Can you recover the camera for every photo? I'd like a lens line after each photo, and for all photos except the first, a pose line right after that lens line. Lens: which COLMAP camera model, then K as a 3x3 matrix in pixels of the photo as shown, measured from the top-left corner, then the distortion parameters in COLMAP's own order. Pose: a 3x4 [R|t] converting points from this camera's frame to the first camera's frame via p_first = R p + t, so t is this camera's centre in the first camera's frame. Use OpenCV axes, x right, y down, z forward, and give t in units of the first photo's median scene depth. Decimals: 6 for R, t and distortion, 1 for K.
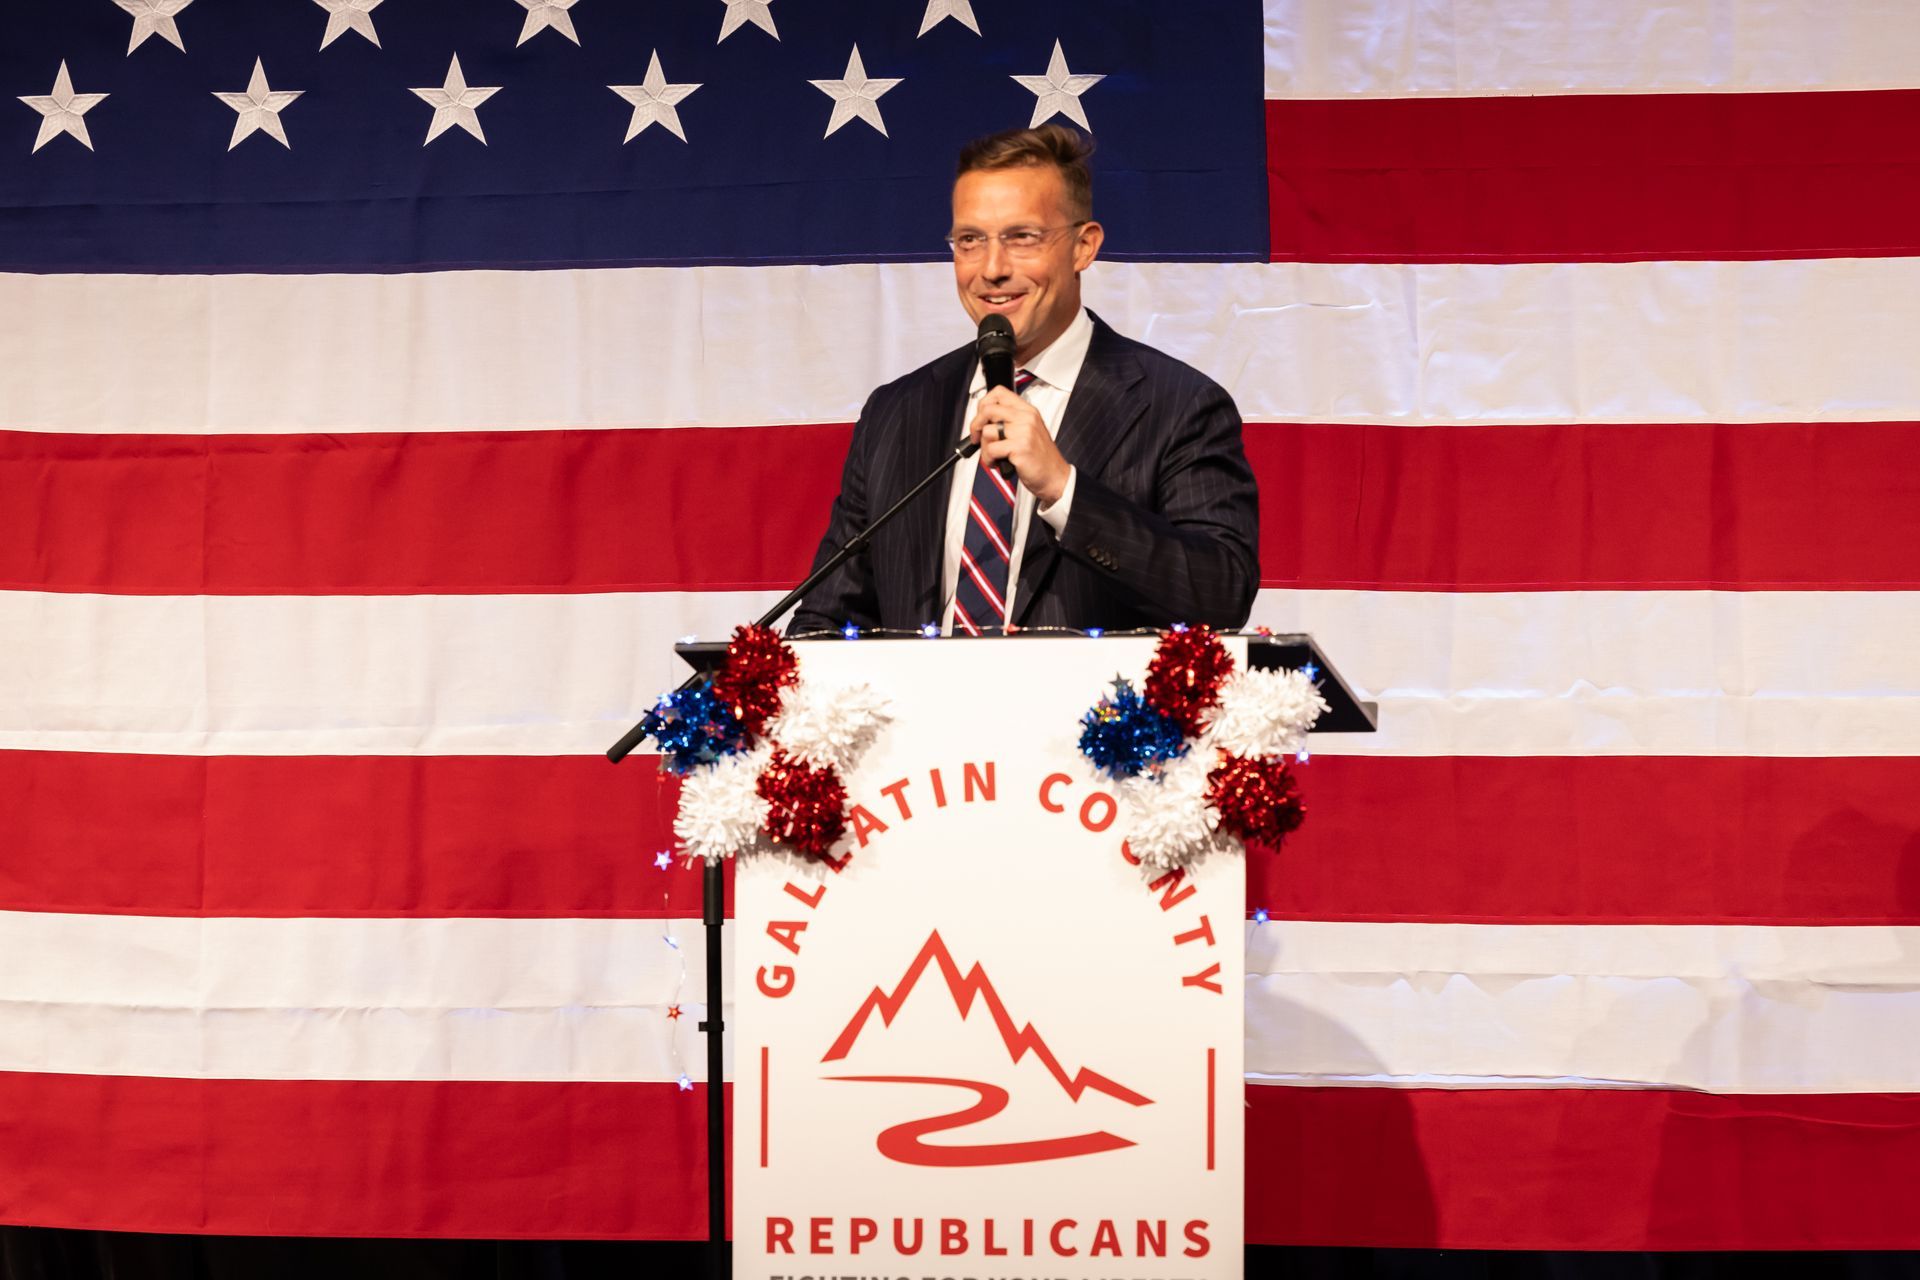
lens RADIAL K [[7731.5, 0, 1112.3], [0, 7731.5, 734.3], [0, 0, 1]] dist [0.063218, 0.000000]
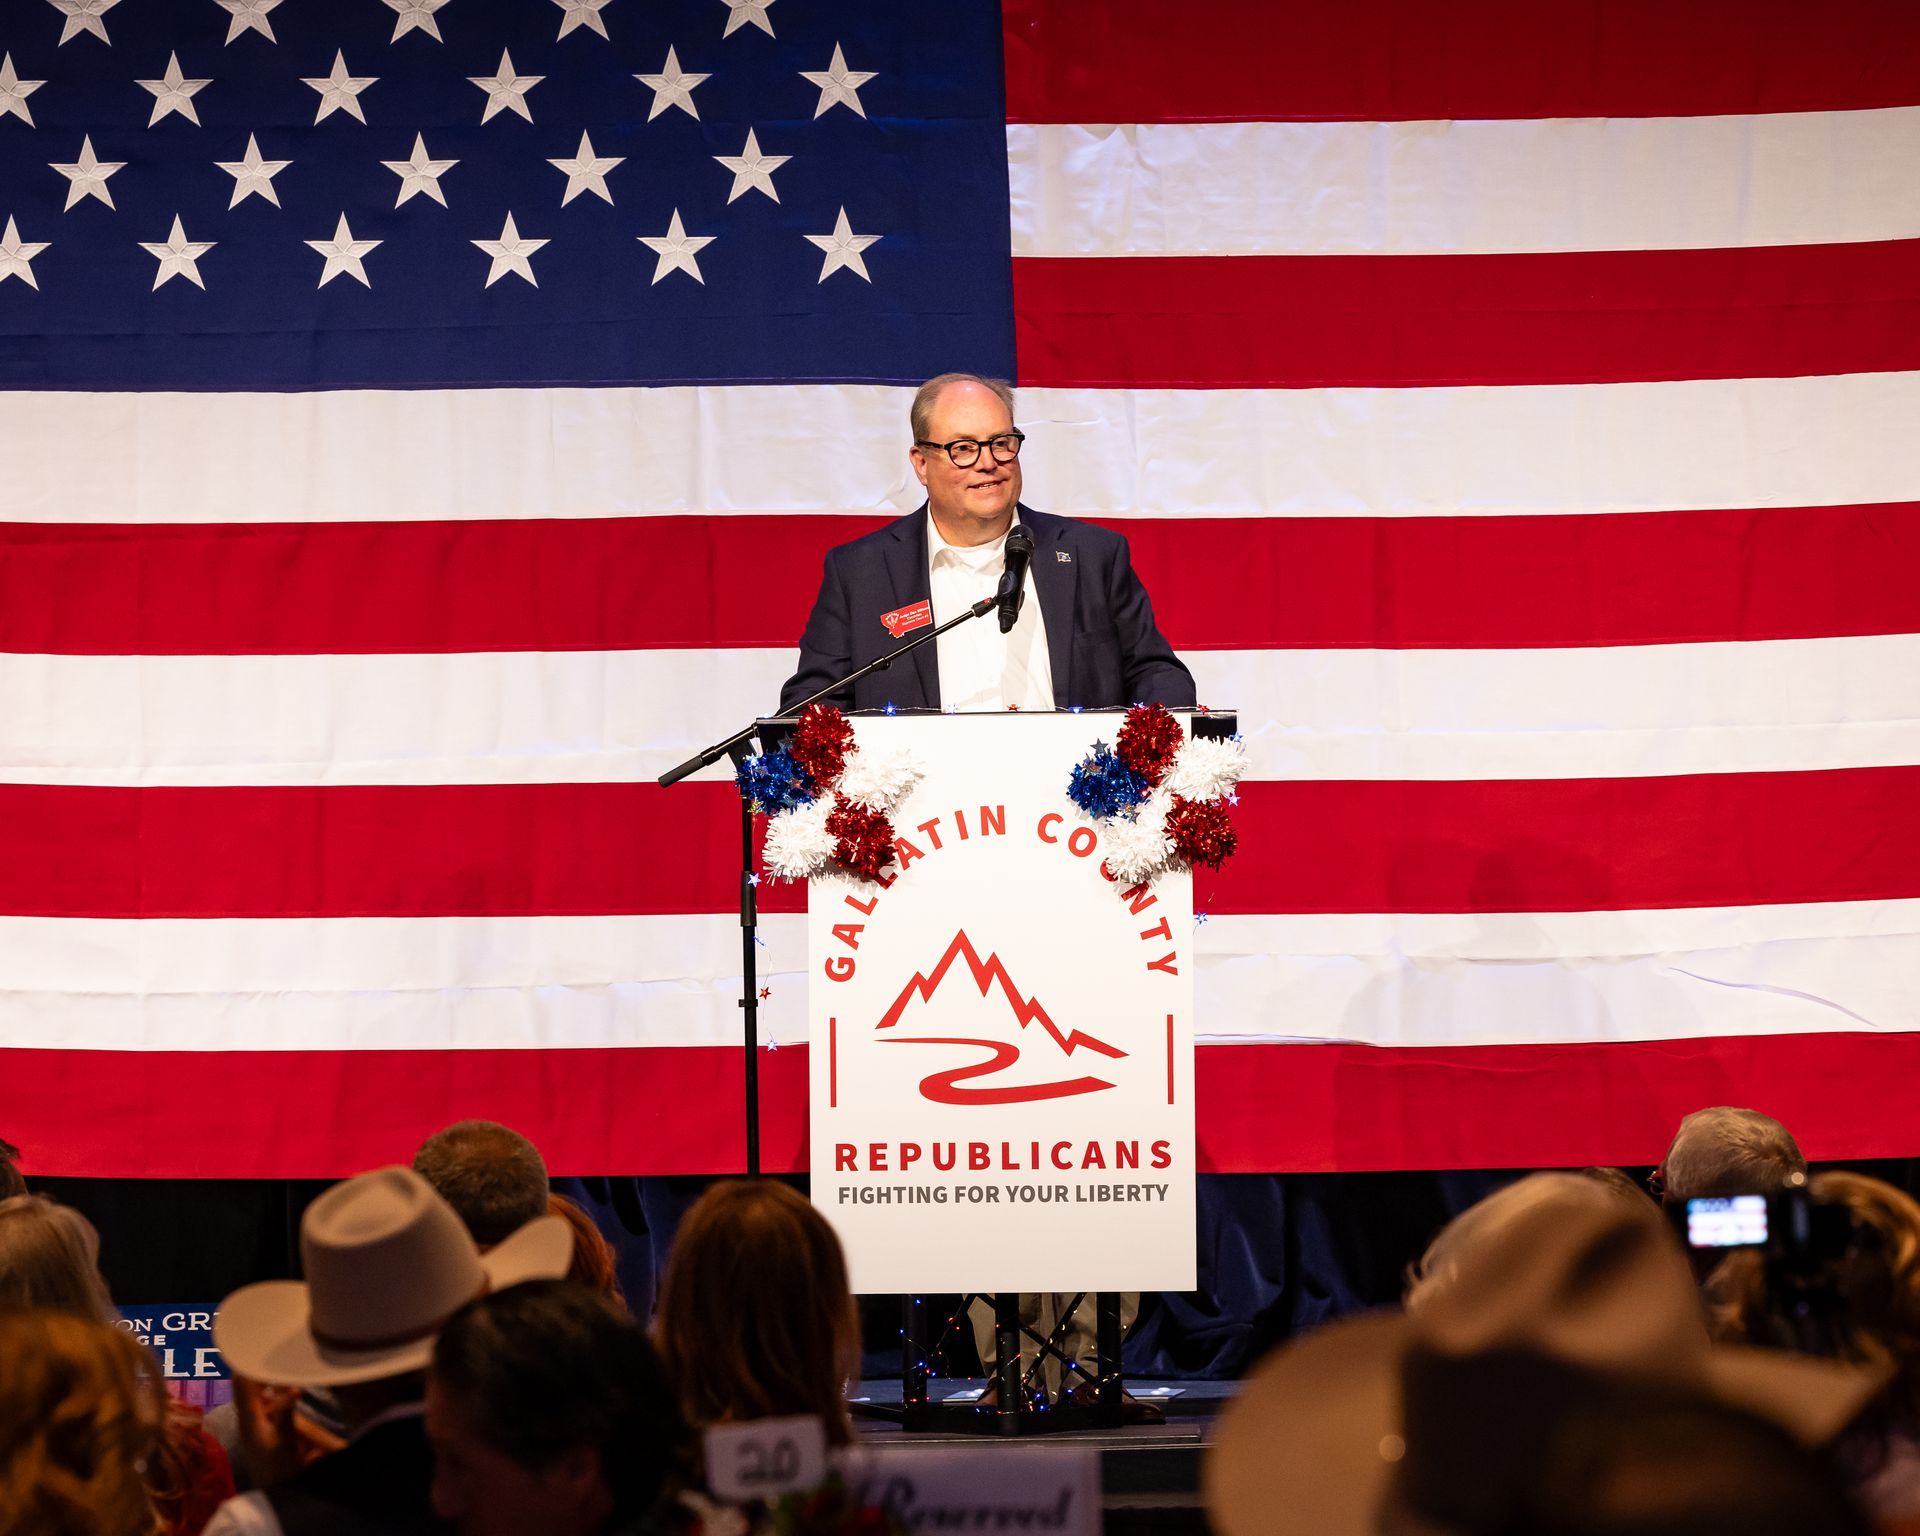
lens RADIAL K [[10782.2, 0, 966.6], [0, 10782.2, 775.8], [0, 0, 1]] dist [0.212478, 0.000000]
pose [[0.983727, -0.008731, 0.179456, -0.359235], [0.005314, 0.999796, 0.019512, -0.038408], [-0.179589, -0.018240, 0.983573, -0.854004]]
